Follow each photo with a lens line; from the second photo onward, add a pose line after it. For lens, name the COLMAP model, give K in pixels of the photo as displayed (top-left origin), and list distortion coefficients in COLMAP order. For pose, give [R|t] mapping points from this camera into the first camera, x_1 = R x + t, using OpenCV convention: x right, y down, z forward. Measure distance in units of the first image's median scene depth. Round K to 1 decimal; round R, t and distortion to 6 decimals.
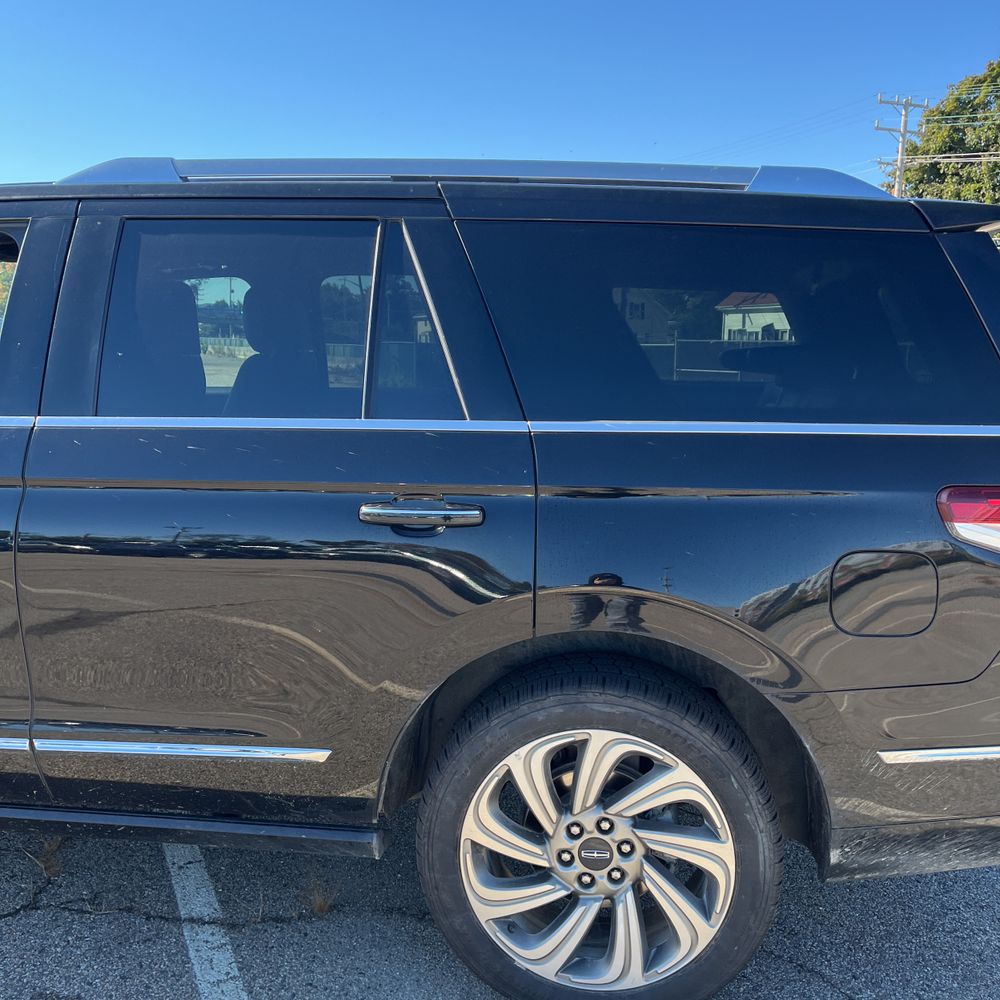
lens RADIAL K [[1010.4, 0, 499.6], [0, 1010.4, 495.7], [0, 0, 1]] dist [0.017433, 0.000000]
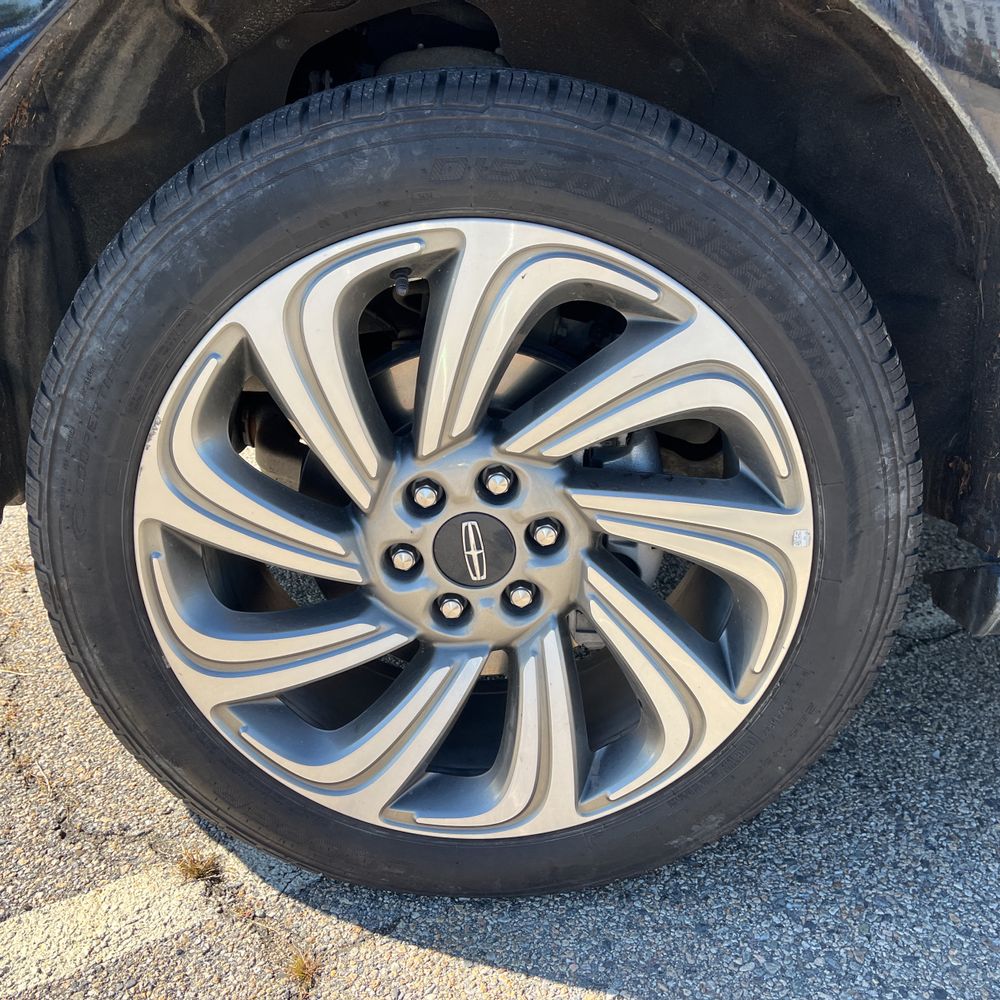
lens RADIAL K [[904.7, 0, 498.2], [0, 904.7, 493.8], [0, 0, 1]] dist [0.030589, -0.000803]
pose [[0.991863, -0.013831, 0.126553, 0.057980], [-0.014856, 0.974714, 0.222961, 0.248062], [-0.126437, -0.223027, 0.966578, 0.644780]]
